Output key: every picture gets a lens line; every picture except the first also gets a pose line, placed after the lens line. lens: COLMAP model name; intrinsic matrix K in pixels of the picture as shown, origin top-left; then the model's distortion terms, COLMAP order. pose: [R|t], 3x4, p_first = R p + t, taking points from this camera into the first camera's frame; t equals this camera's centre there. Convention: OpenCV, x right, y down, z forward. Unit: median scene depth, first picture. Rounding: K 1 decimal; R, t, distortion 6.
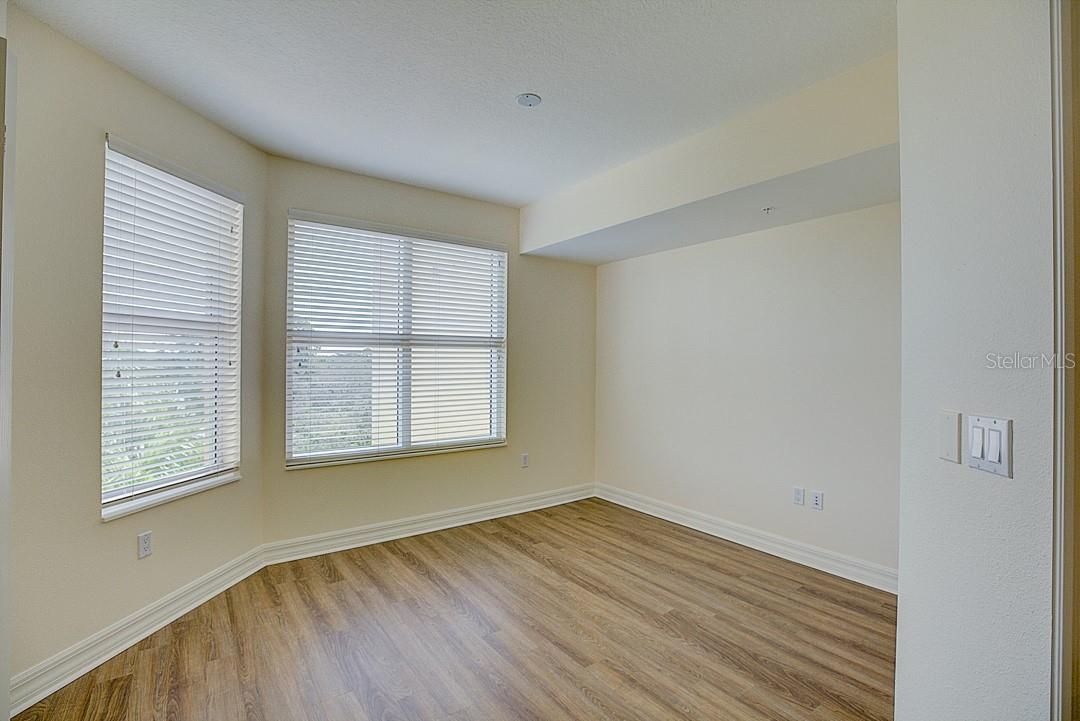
lens RADIAL K [[495.9, 0, 538.3], [0, 495.9, 356.8], [0, 0, 1]] dist [-0.032425, 0.000576]
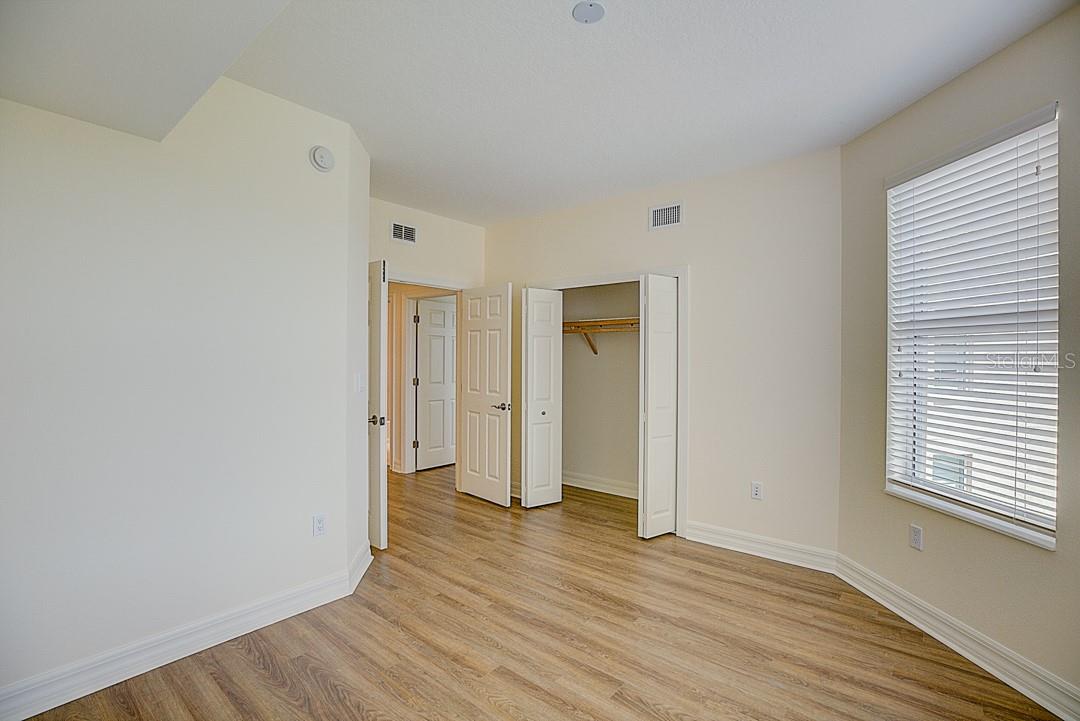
lens RADIAL K [[495.9, 0, 538.3], [0, 495.9, 356.8], [0, 0, 1]] dist [-0.032425, 0.000576]
pose [[-0.971818, -0.011756, -0.235439, 0.259076], [-0.011722, 0.999930, -0.001544, 0.005536], [0.235441, 0.001259, -0.971888, 1.949866]]
